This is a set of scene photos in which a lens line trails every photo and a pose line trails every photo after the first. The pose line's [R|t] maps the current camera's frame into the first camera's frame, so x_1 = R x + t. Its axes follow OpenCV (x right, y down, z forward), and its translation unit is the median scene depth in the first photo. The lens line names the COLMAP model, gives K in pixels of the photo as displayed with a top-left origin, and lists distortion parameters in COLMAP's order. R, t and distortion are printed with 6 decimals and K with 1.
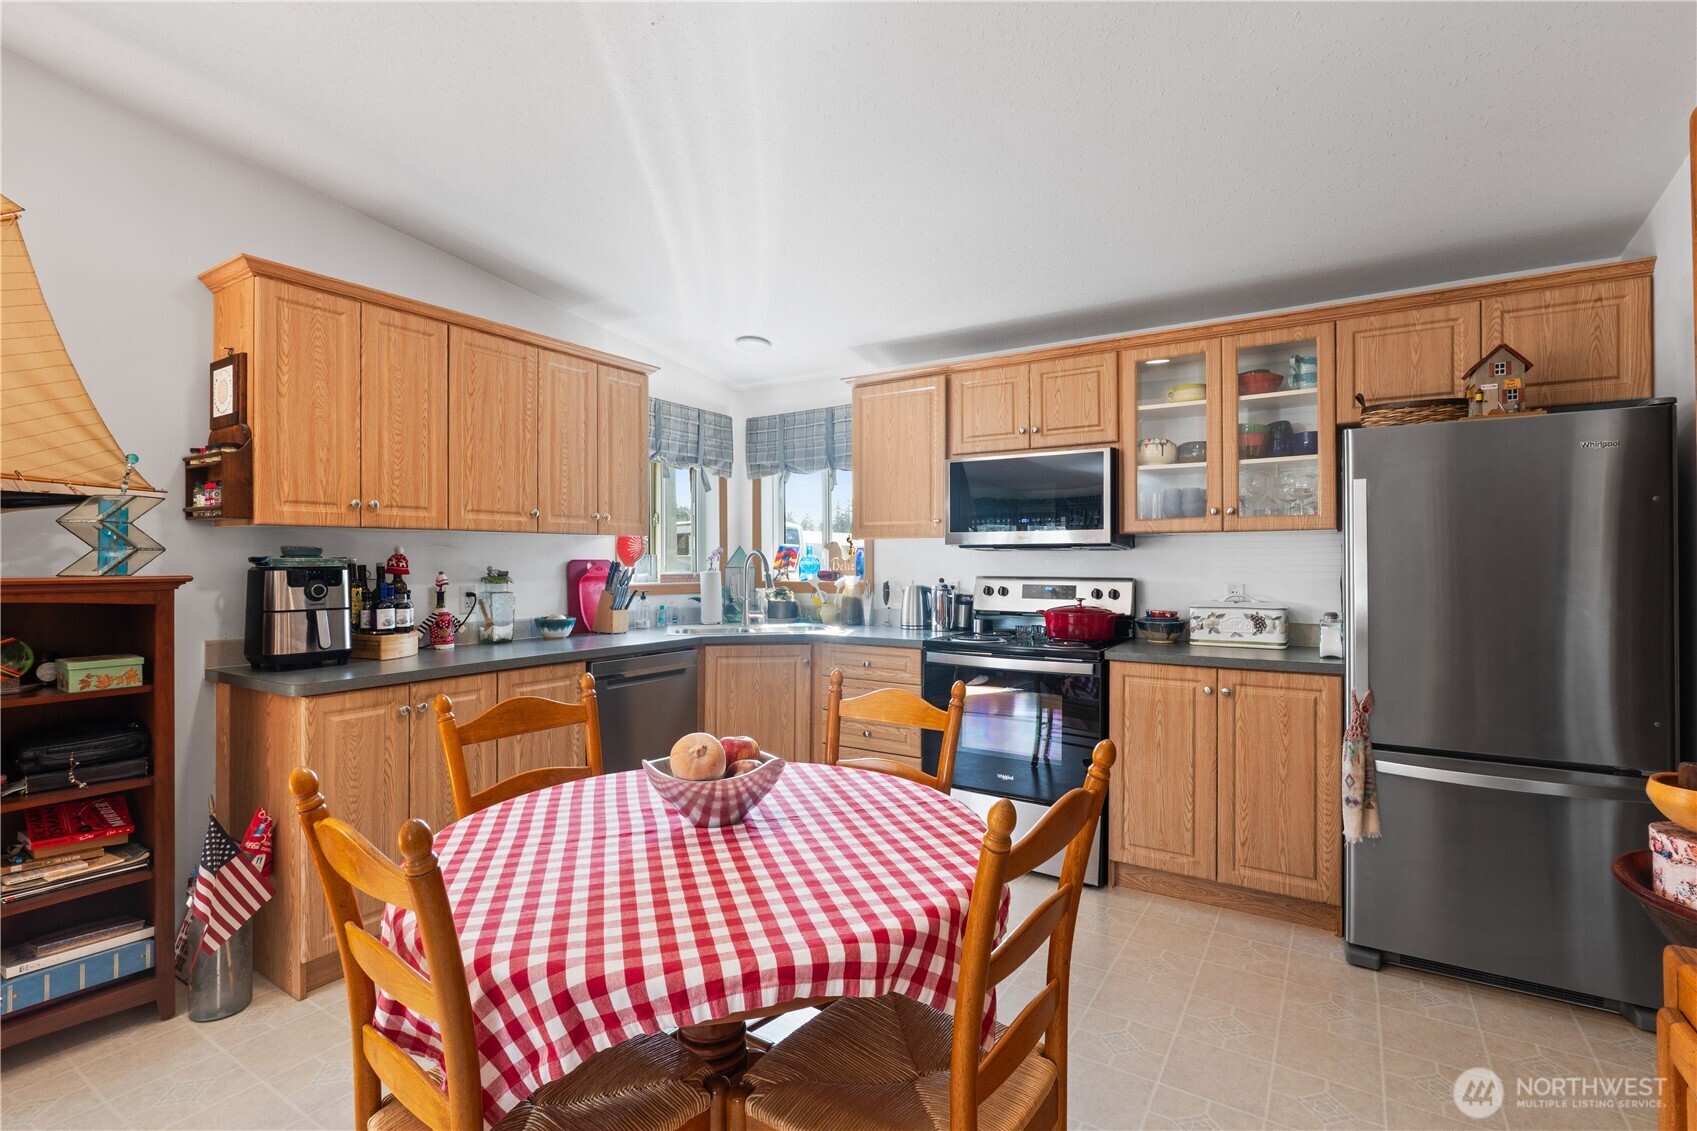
lens RADIAL K [[782.5, 0, 849.3], [0, 782.5, 556.8], [0, 0, 1]] dist [-0.007859, 0.000497]
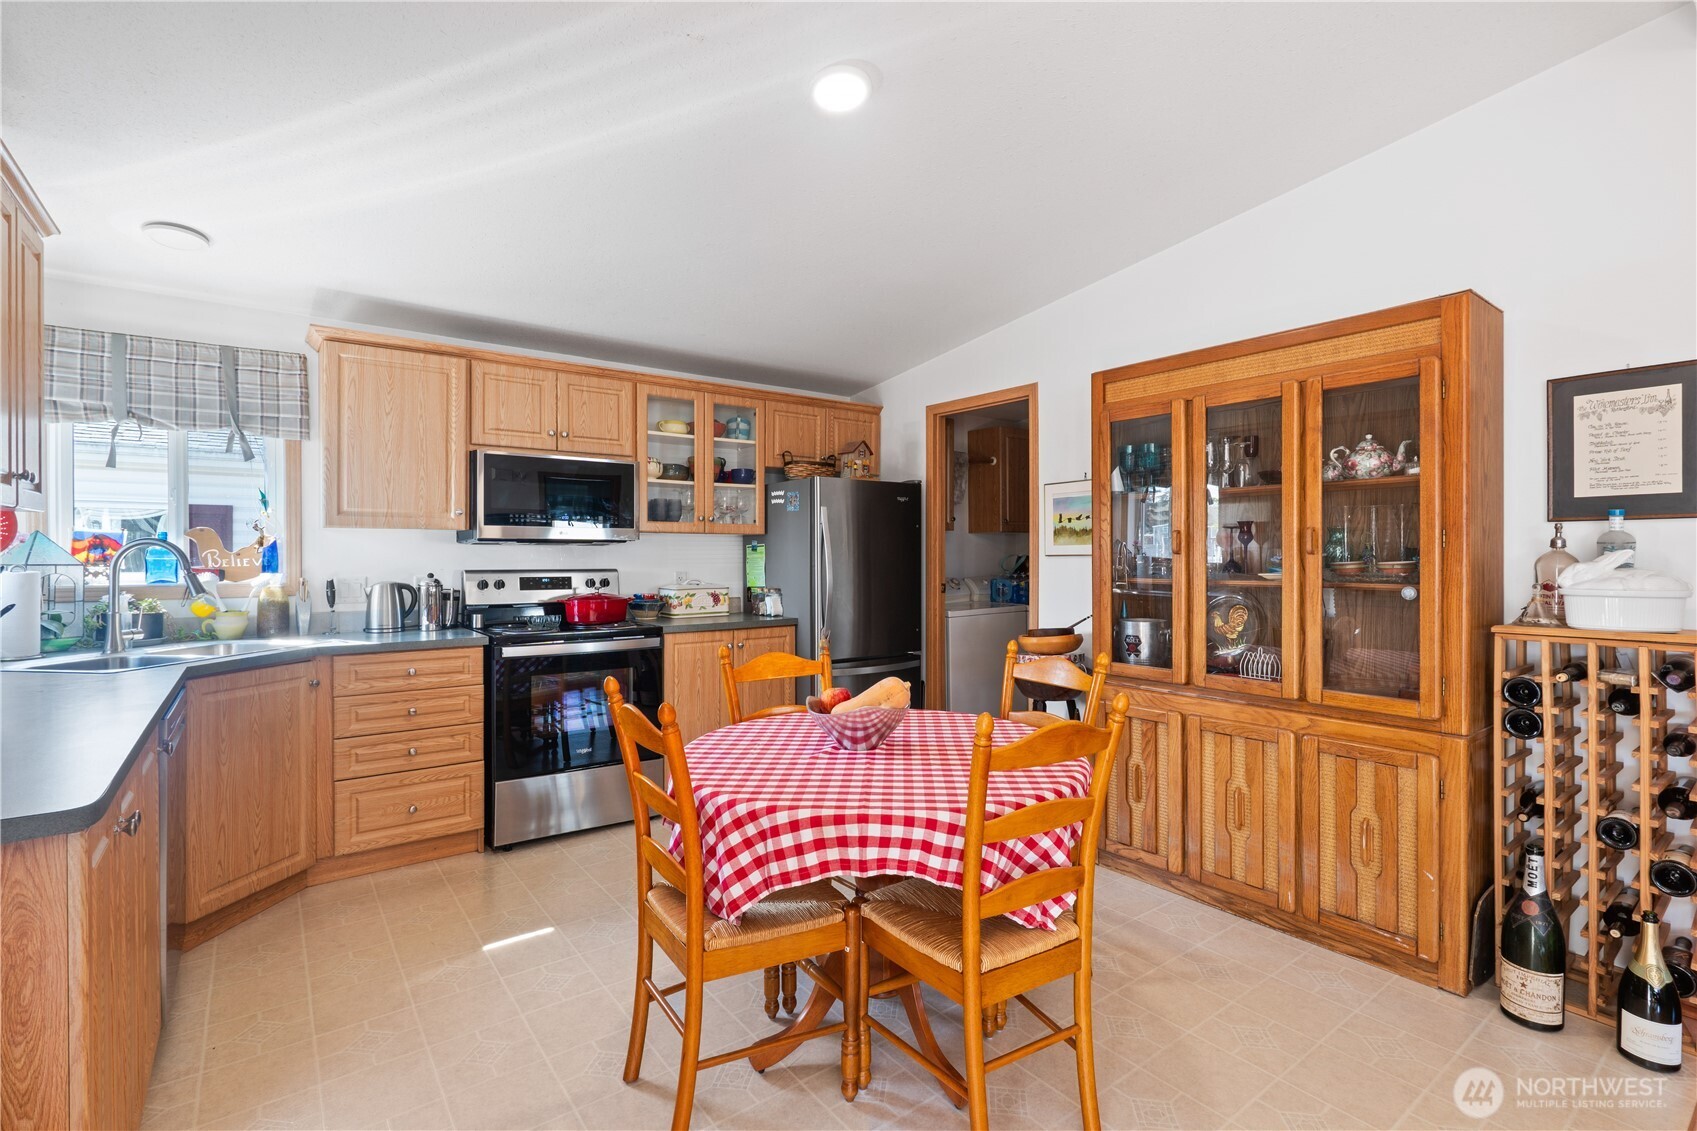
lens RADIAL K [[782.5, 0, 855.1], [0, 782.5, 555.5], [0, 0, 1]] dist [-0.007859, 0.000497]
pose [[0.347024, -0.001213, 0.937855, -0.682855], [-0.005801, 0.999977, 0.003440, 0.000539], [-0.937838, -0.006634, 0.347009, 0.253865]]
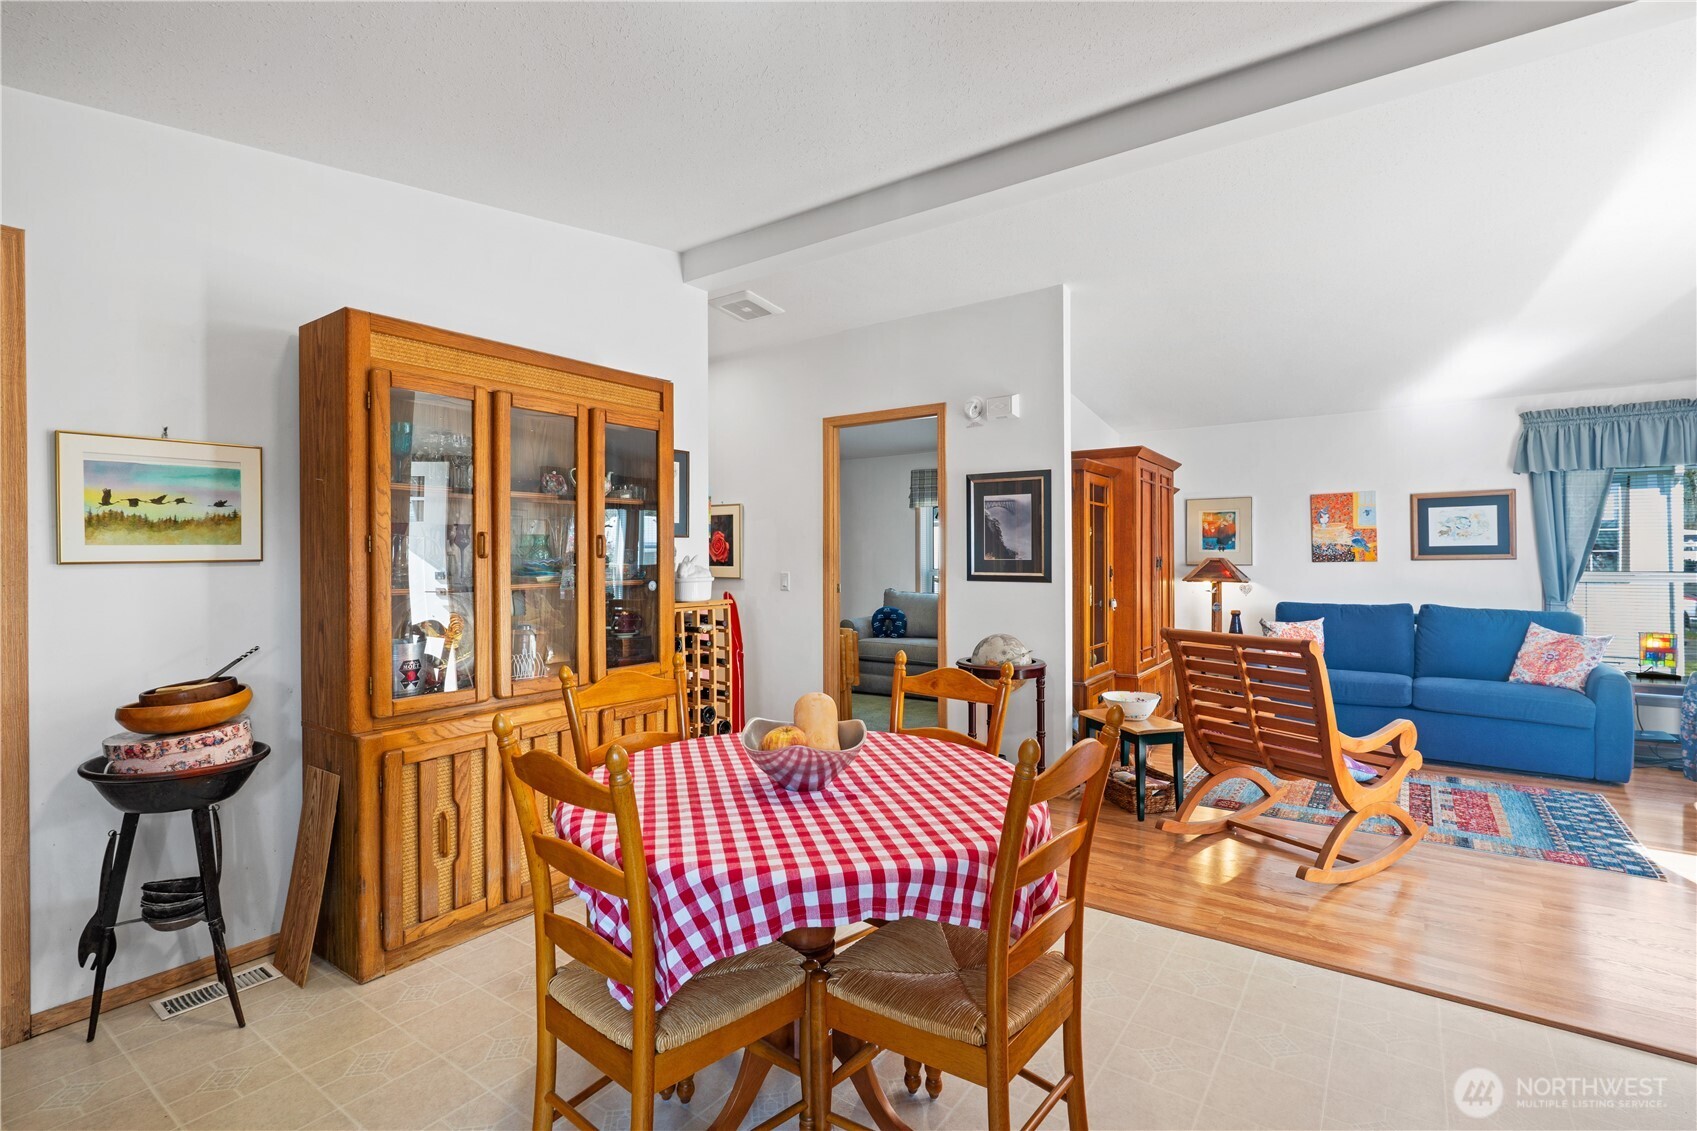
lens RADIAL K [[782.5, 0, 851.1], [0, 782.5, 558.9], [0, 0, 1]] dist [-0.007859, 0.000497]
pose [[-0.998719, 0.007712, 0.050013, -0.138742], [0.007492, 0.999961, -0.004587, 0.007133], [-0.050046, -0.004206, -0.998738, 1.007238]]
